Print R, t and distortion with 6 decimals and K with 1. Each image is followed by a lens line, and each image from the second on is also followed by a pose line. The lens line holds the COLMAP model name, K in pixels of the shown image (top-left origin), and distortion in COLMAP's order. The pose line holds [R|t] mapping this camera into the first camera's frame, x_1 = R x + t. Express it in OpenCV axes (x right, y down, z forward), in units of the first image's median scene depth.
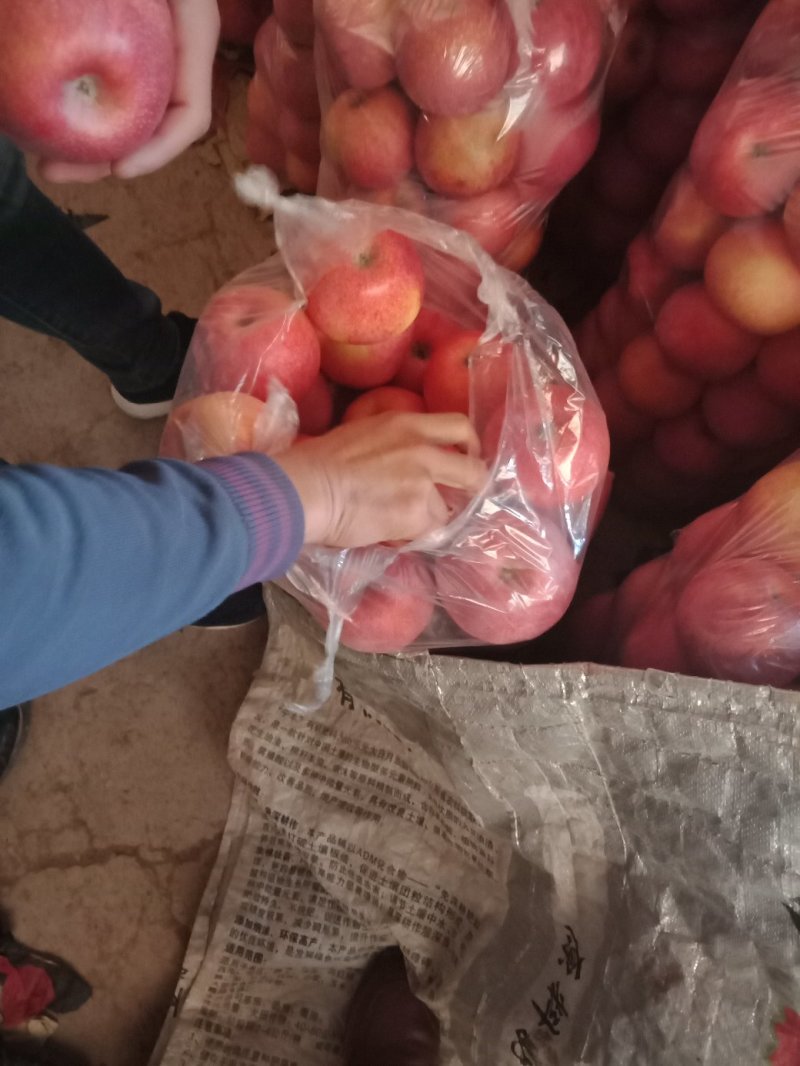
lens RADIAL K [[808.1, 0, 444.8], [0, 808.1, 536.7], [0, 0, 1]] dist [0.022992, -0.004837]
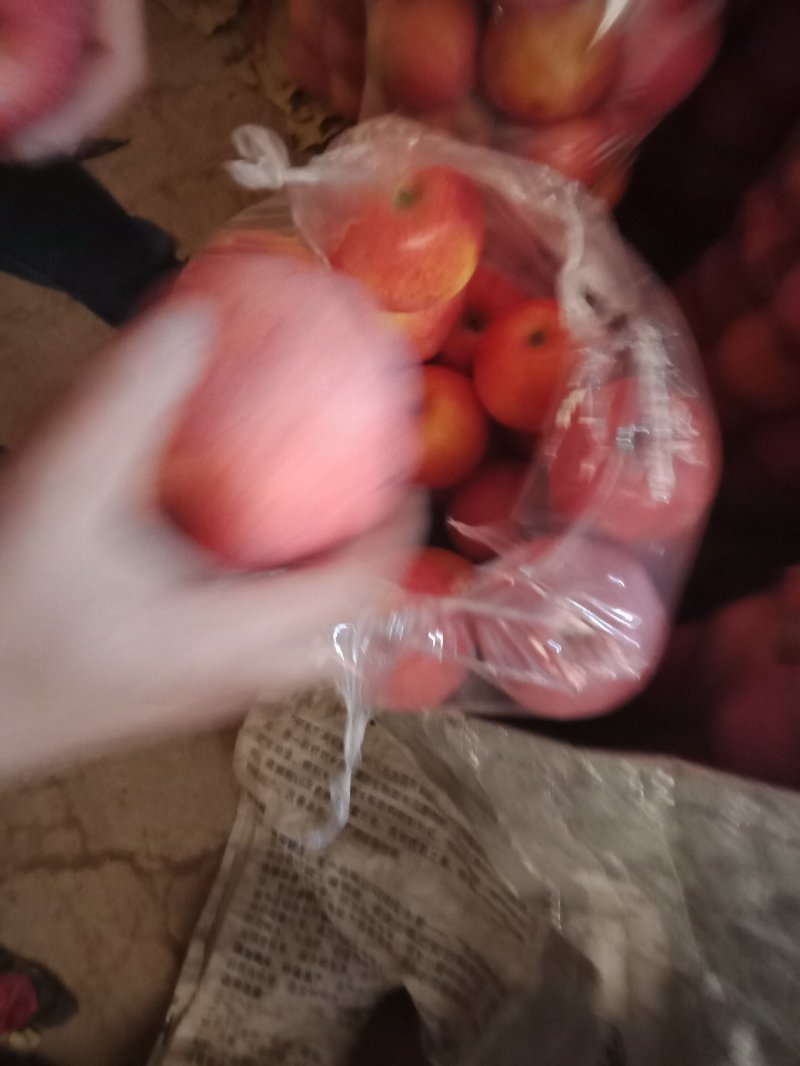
lens RADIAL K [[808.1, 0, 443.3], [0, 808.1, 543.7], [0, 0, 1]] dist [0.022992, -0.004837]
pose [[0.997191, 0.056328, -0.049374, -0.008343], [-0.052969, 0.996353, 0.066900, -0.056235], [0.052963, -0.064097, 0.996537, 0.171746]]
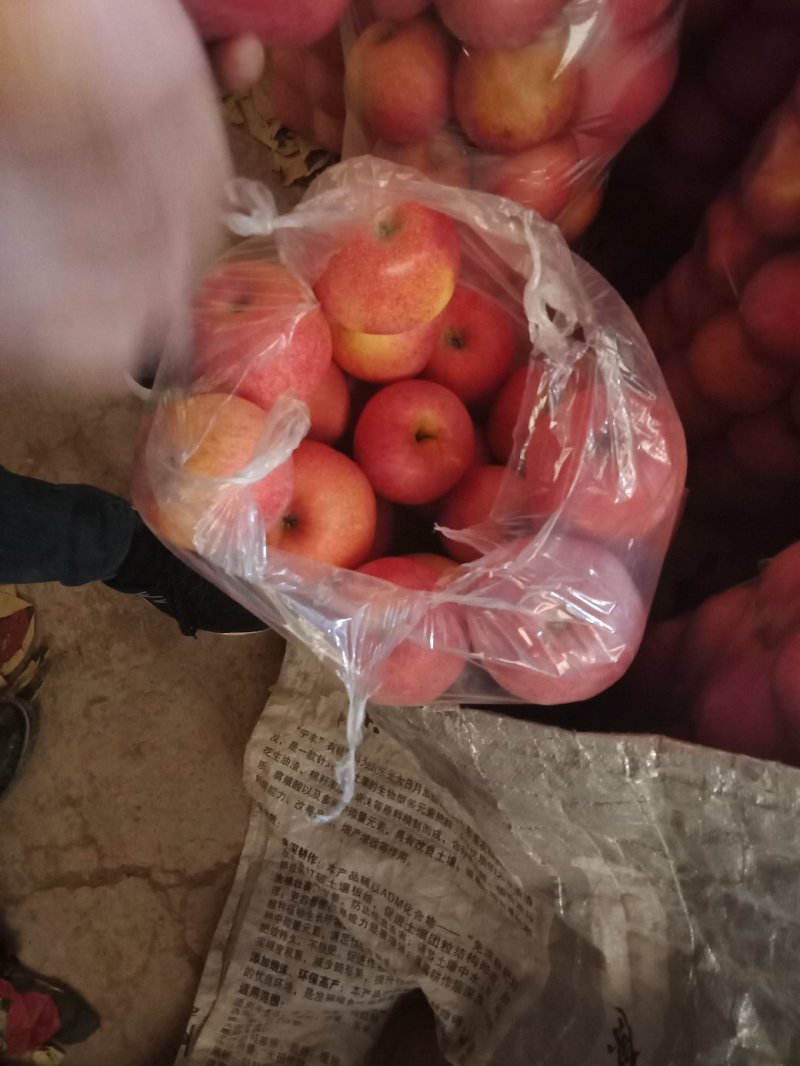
lens RADIAL K [[808.1, 0, 439.0], [0, 808.1, 538.8], [0, 0, 1]] dist [0.022992, -0.004837]
pose [[0.998348, 0.012926, -0.055984, 0.001379], [-0.010722, 0.999162, 0.039505, -0.047418], [0.056448, -0.038840, 0.997650, 0.134121]]
